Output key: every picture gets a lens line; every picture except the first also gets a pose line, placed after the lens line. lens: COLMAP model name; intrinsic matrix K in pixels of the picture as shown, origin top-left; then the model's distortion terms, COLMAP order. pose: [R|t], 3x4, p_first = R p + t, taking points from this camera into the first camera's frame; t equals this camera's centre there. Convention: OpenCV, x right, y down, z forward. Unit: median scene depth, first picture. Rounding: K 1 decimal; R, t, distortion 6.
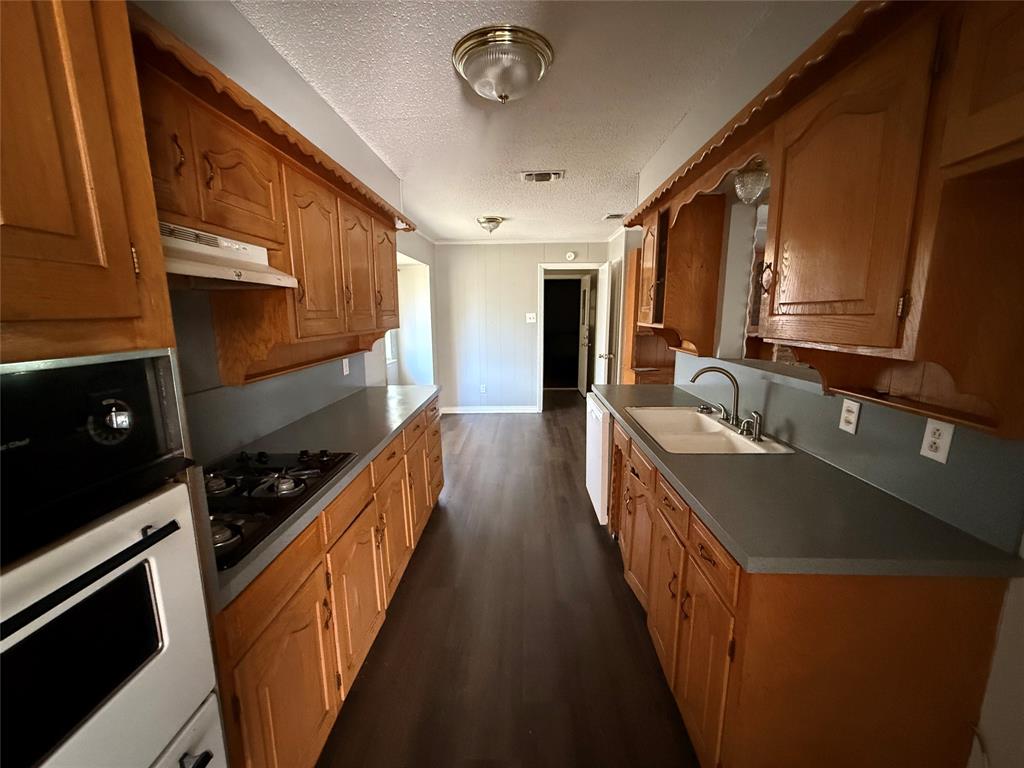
lens RADIAL K [[408.3, 0, 512.0], [0, 408.3, 384.0], [0, 0, 1]] dist [-0.000009, 0.000102]
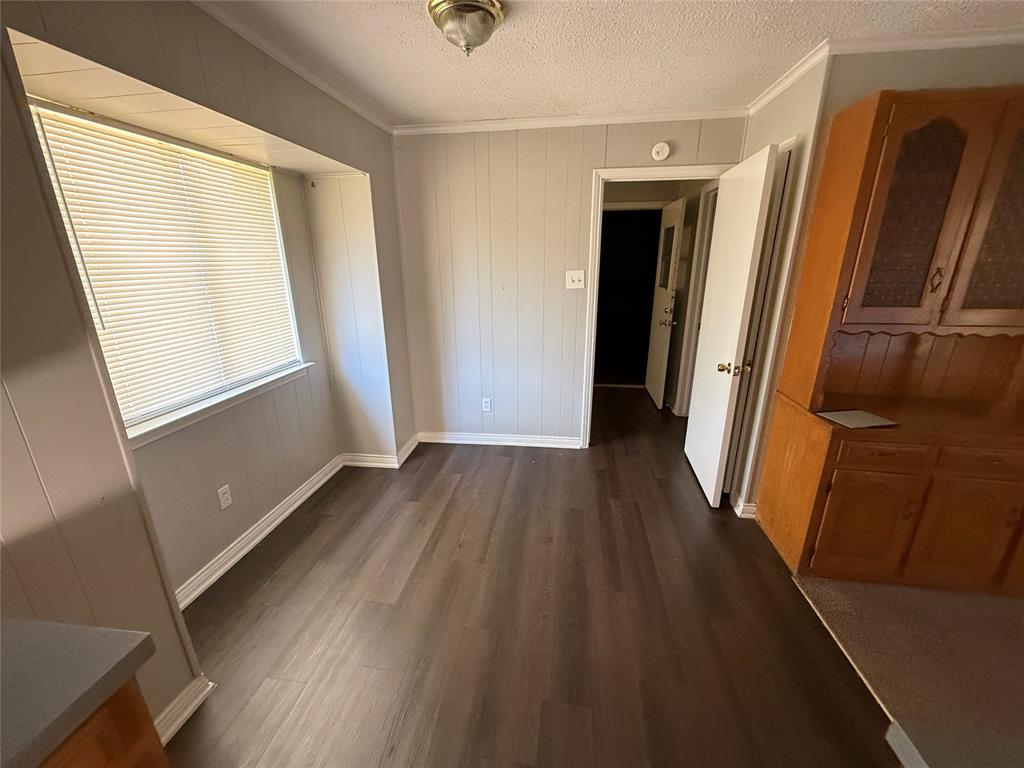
lens RADIAL K [[408.3, 0, 512.0], [0, 408.3, 384.0], [0, 0, 1]] dist [-0.000009, 0.000102]
pose [[0.992953, 0.033390, -0.113707, 0.030342], [-0.020522, 0.993439, 0.112511, -0.086051], [0.116718, -0.109384, 0.987123, 0.456230]]
